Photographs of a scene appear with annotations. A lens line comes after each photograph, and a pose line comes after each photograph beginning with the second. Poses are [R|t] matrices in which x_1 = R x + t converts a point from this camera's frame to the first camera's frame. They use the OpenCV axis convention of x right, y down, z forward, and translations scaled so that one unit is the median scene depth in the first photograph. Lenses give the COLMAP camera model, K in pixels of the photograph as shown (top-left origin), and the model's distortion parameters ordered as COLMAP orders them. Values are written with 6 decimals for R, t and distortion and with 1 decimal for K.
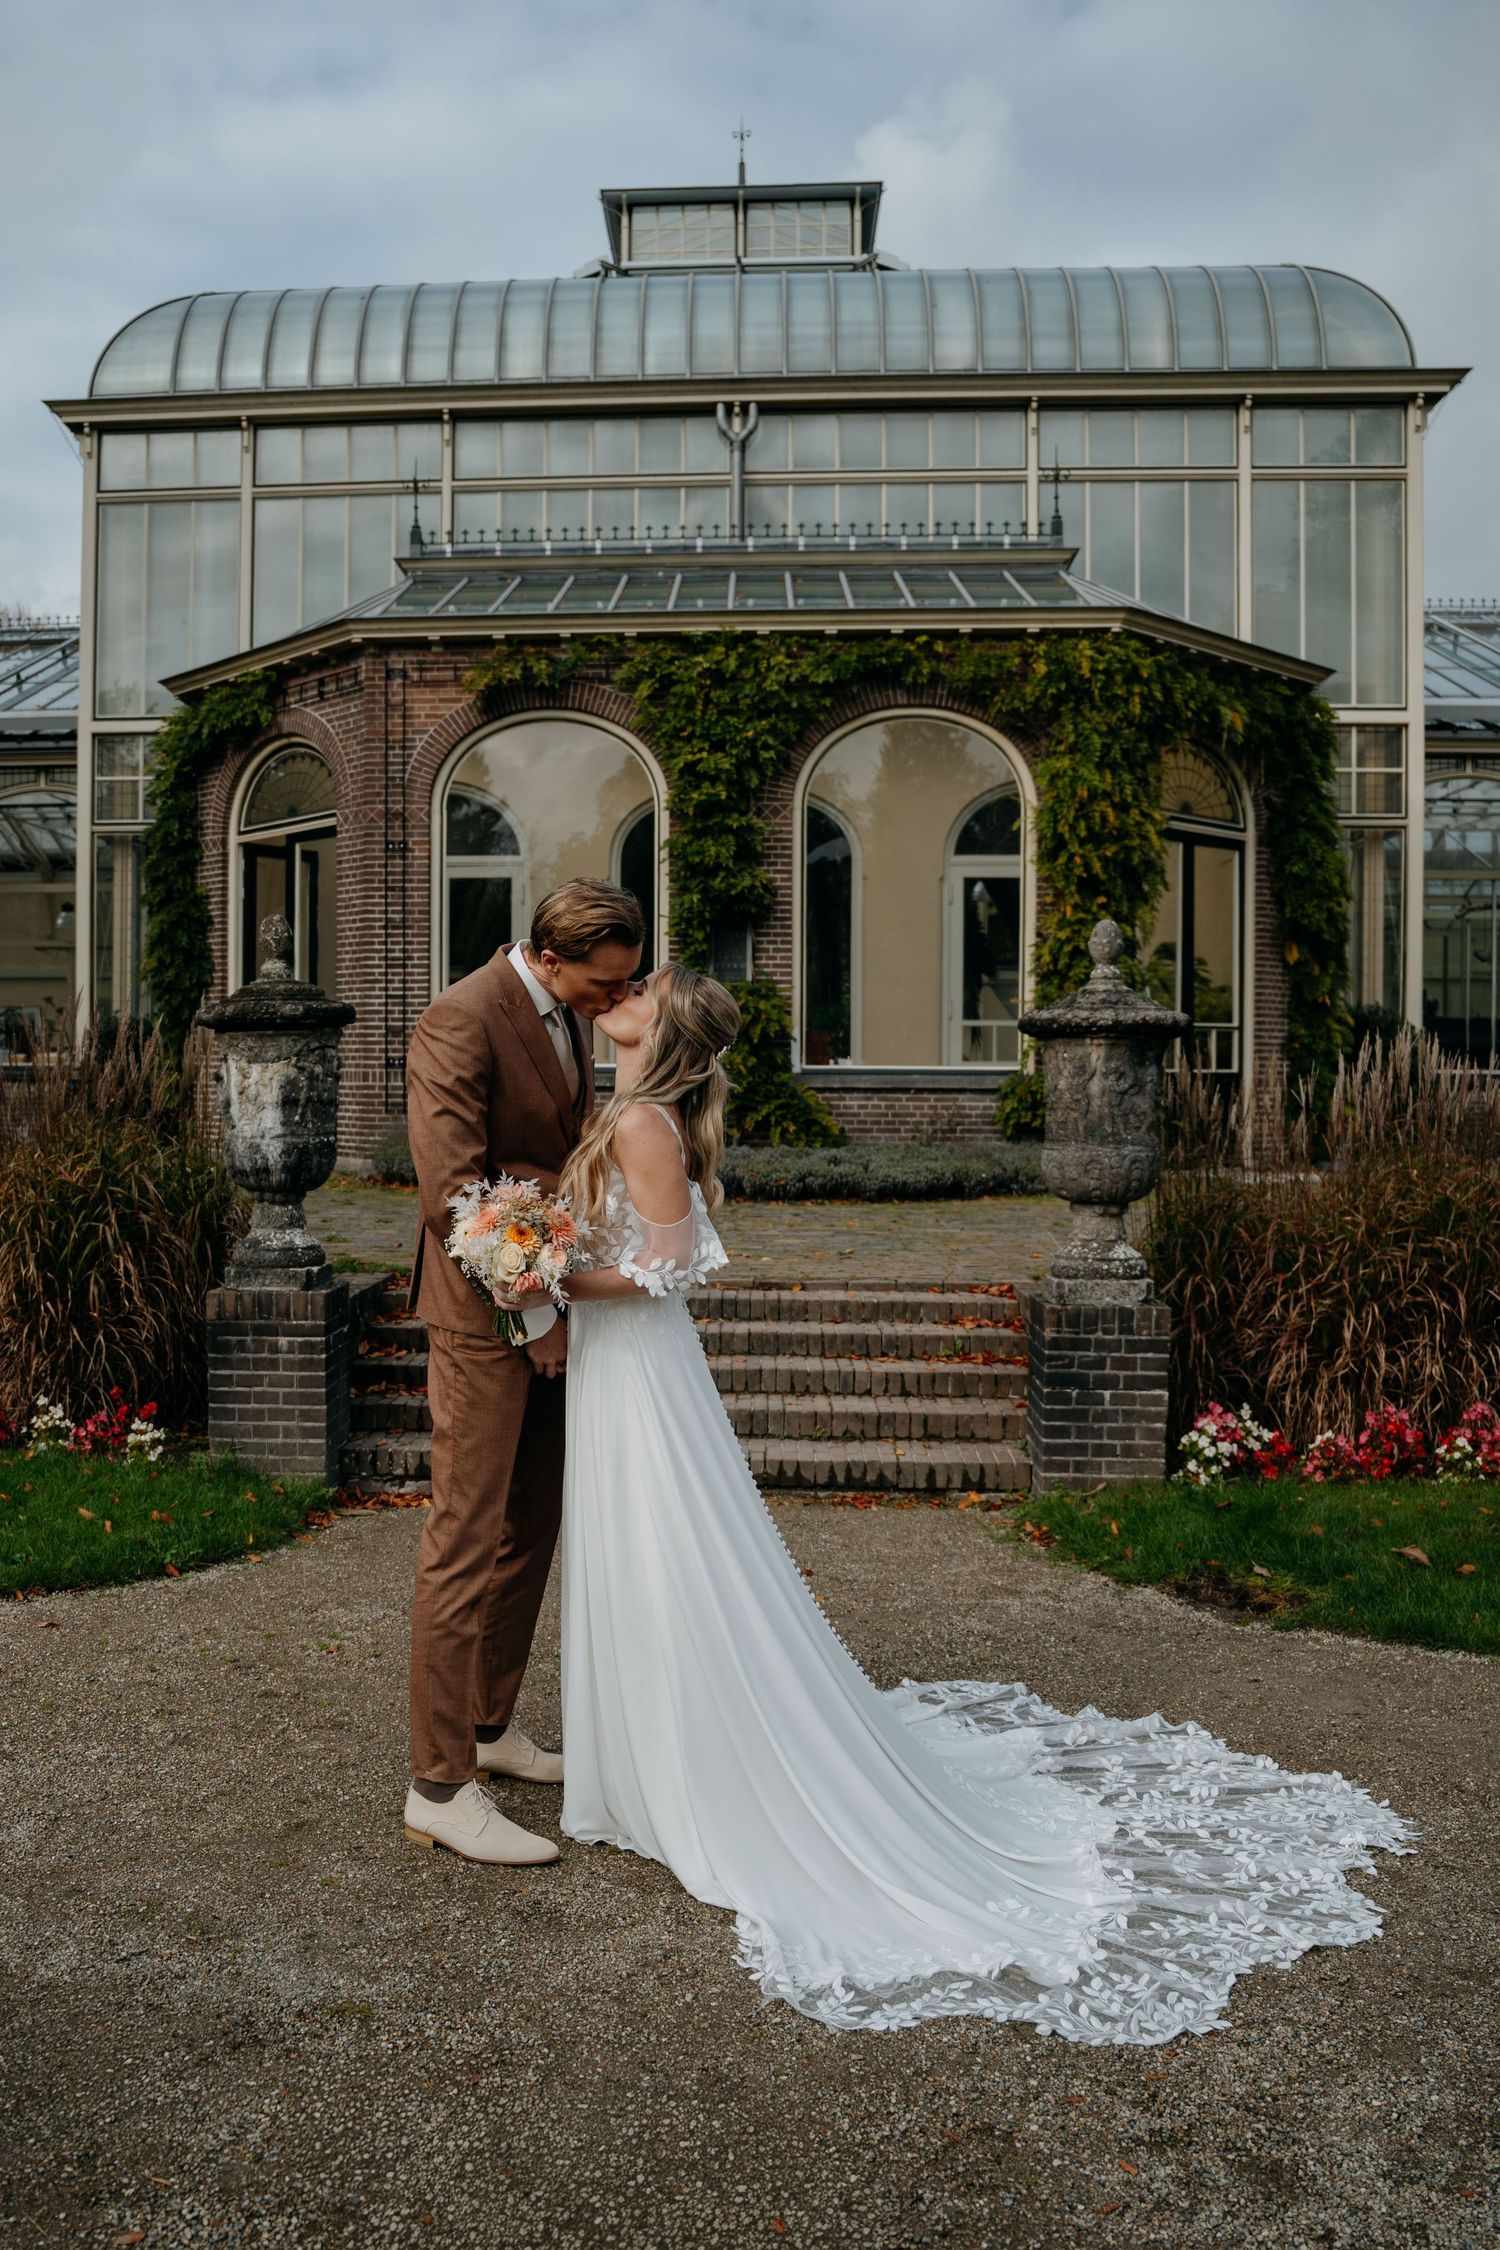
lens RADIAL K [[1578.8, 0, 750.0], [0, 1578.8, 1125.0], [0, 0, 1]] dist [-0.091059, 0.099098]
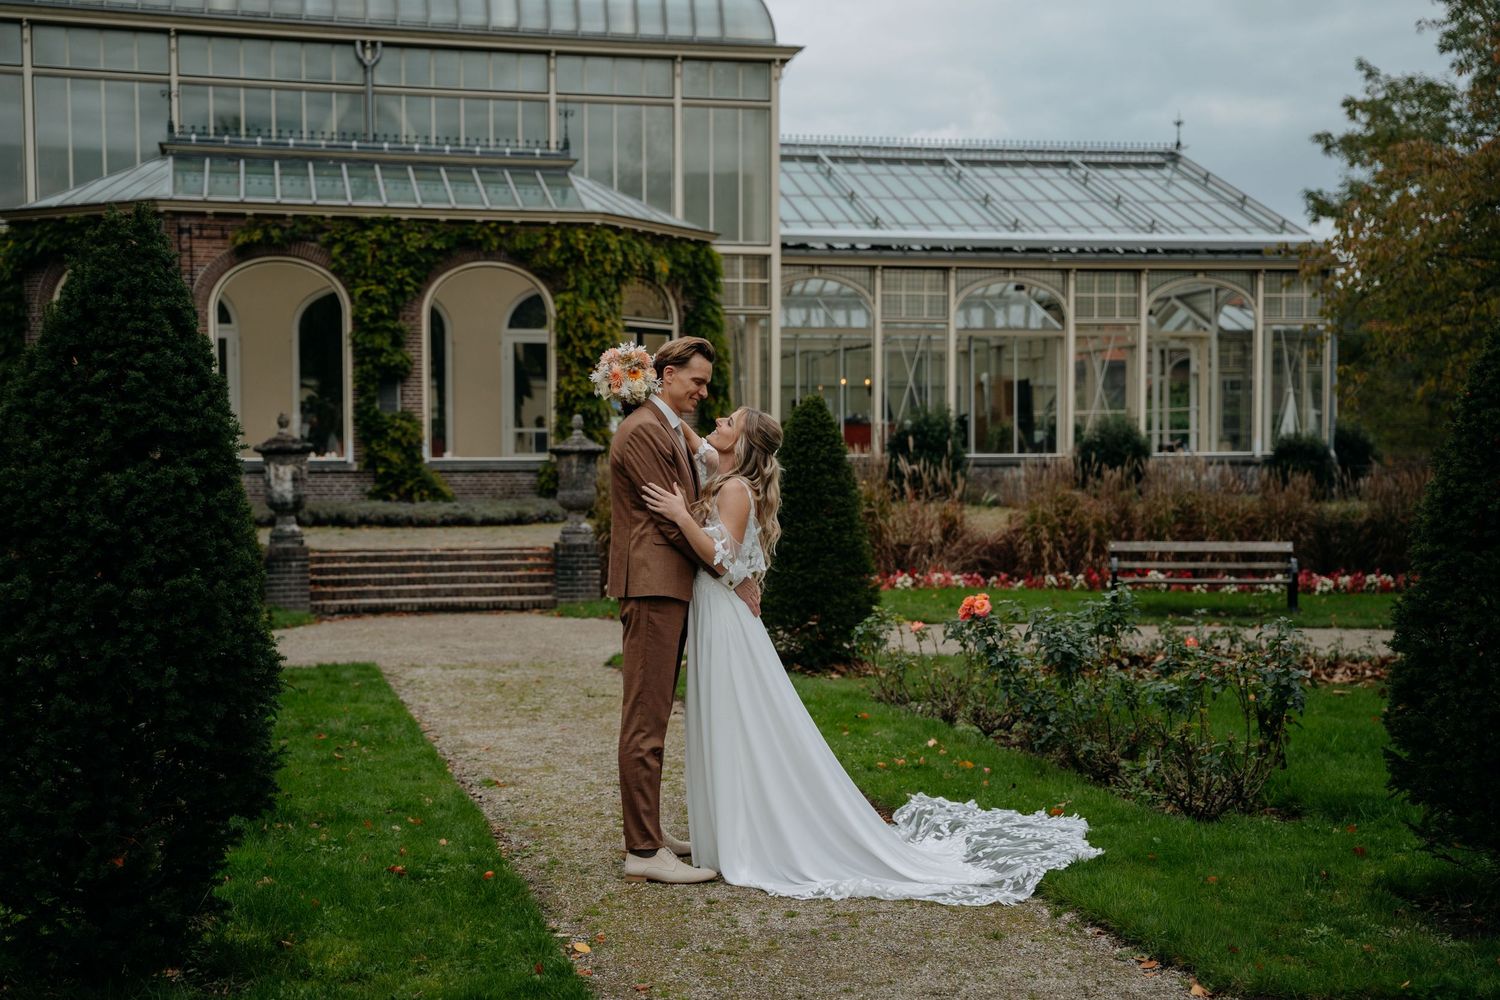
lens RADIAL K [[2014.0, 0, 750.0], [0, 2014.0, 500.0], [0, 0, 1]] dist [0.024218, -0.871643]
pose [[0.963609, -0.015318, 0.266877, -0.232835], [0.016844, 0.999852, -0.003431, 0.024266], [-0.266785, 0.007801, 0.963724, -1.342813]]
